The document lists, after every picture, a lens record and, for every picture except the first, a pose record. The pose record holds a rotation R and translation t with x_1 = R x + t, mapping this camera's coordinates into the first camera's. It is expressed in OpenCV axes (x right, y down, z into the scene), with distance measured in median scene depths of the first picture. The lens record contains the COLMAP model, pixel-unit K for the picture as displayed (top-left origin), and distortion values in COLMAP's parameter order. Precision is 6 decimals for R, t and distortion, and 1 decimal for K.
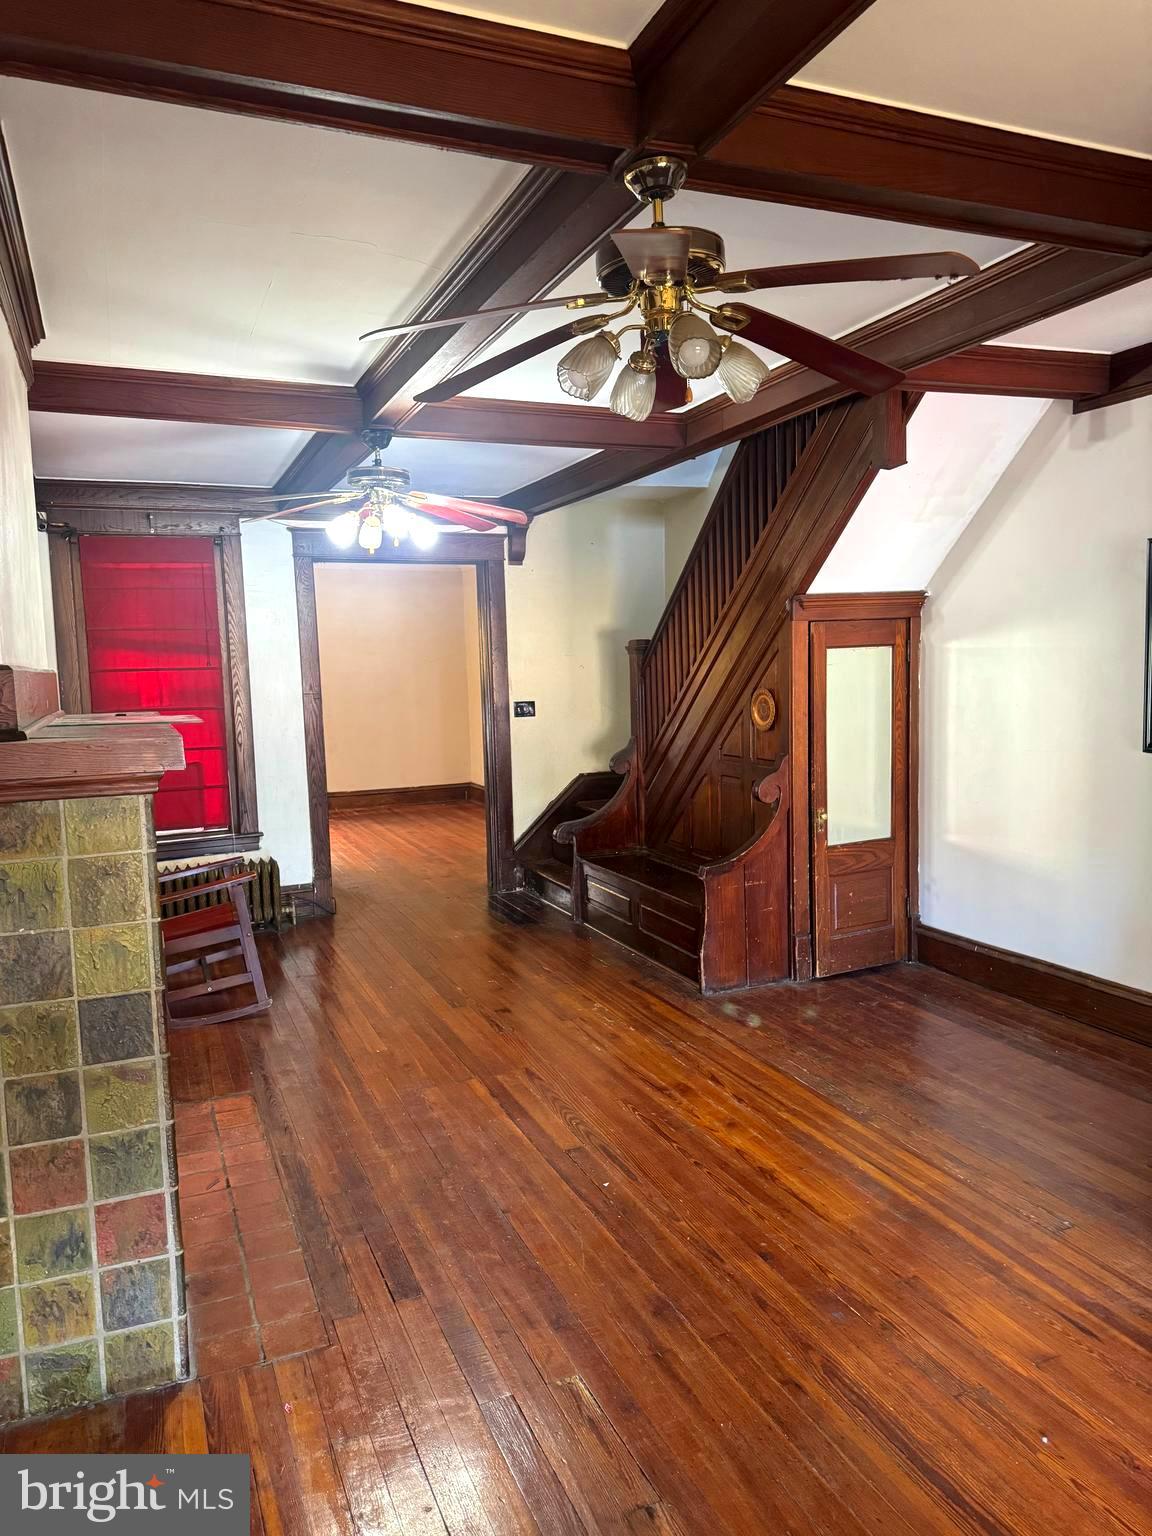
lens RADIAL K [[1094.1, 0, 579.3], [0, 1094.1, 772.3], [0, 0, 1]] dist [0.065641, -0.066031]
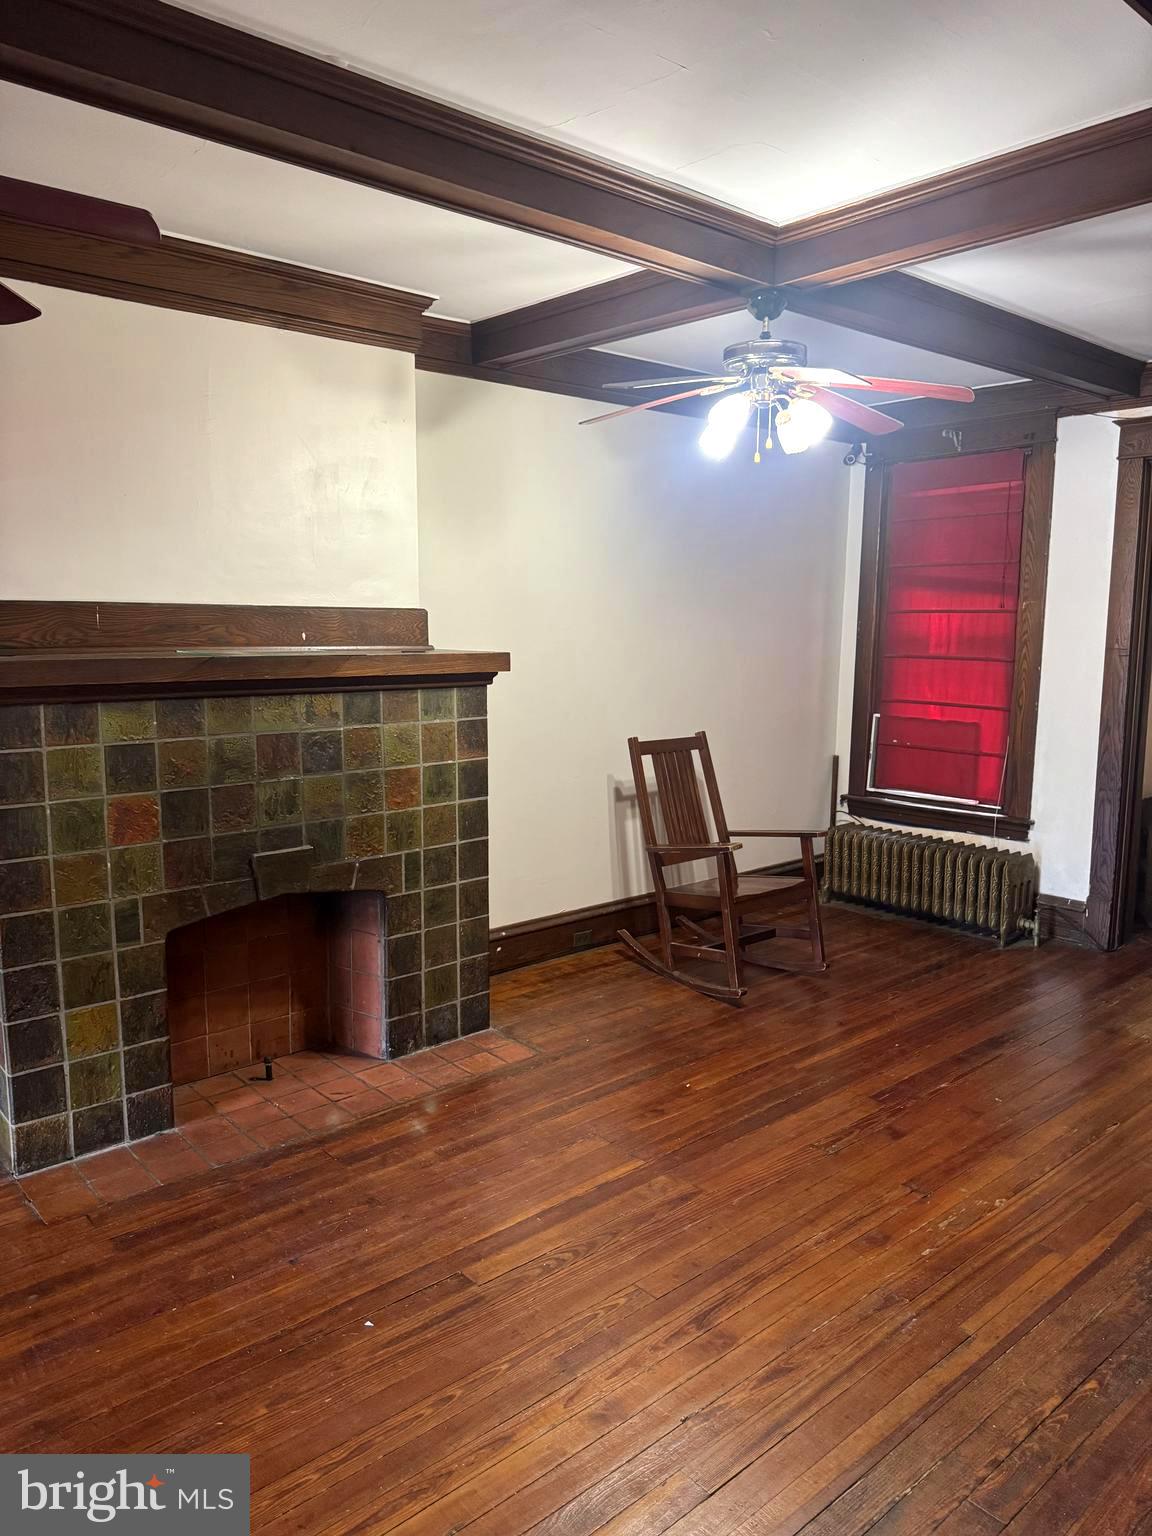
lens RADIAL K [[1094.1, 0, 579.3], [0, 1094.1, 772.3], [0, 0, 1]] dist [0.065641, -0.066031]
pose [[0.302735, 0.168504, -0.938061, 0.473928], [-0.104586, 0.984176, 0.143035, -0.080252], [0.947319, 0.054806, 0.315567, 0.580515]]
